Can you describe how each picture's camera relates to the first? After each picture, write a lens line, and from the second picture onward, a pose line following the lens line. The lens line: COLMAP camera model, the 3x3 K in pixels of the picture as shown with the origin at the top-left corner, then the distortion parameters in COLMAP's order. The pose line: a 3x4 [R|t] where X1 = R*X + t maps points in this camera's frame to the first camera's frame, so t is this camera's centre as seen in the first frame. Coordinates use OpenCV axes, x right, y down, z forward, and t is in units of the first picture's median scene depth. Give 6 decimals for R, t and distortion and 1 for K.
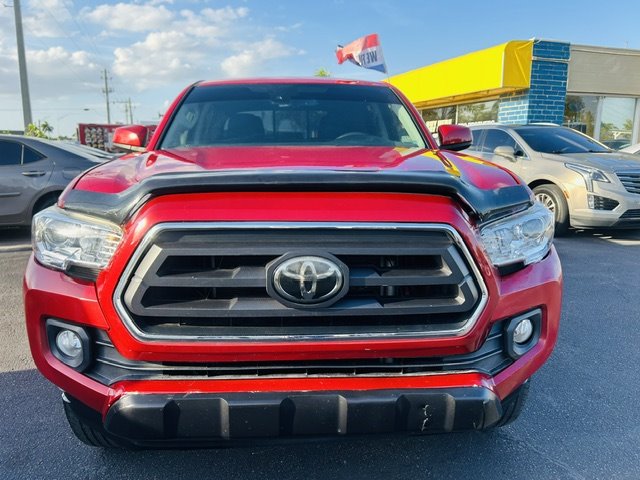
lens RADIAL K [[529.8, 0, 318.4], [0, 529.8, 238.2], [0, 0, 1]] dist [0.029312, -0.010503]
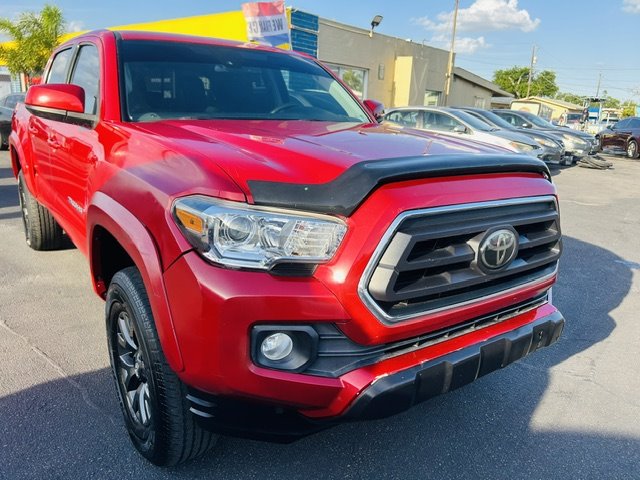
lens RADIAL K [[529.8, 0, 321.0], [0, 529.8, 238.9], [0, 0, 1]] dist [0.029312, -0.010503]
pose [[0.839501, -0.097196, 0.534594, -0.488856], [0.050276, 0.993545, 0.101689, -0.043418], [-0.541027, -0.058490, 0.838969, 0.103991]]
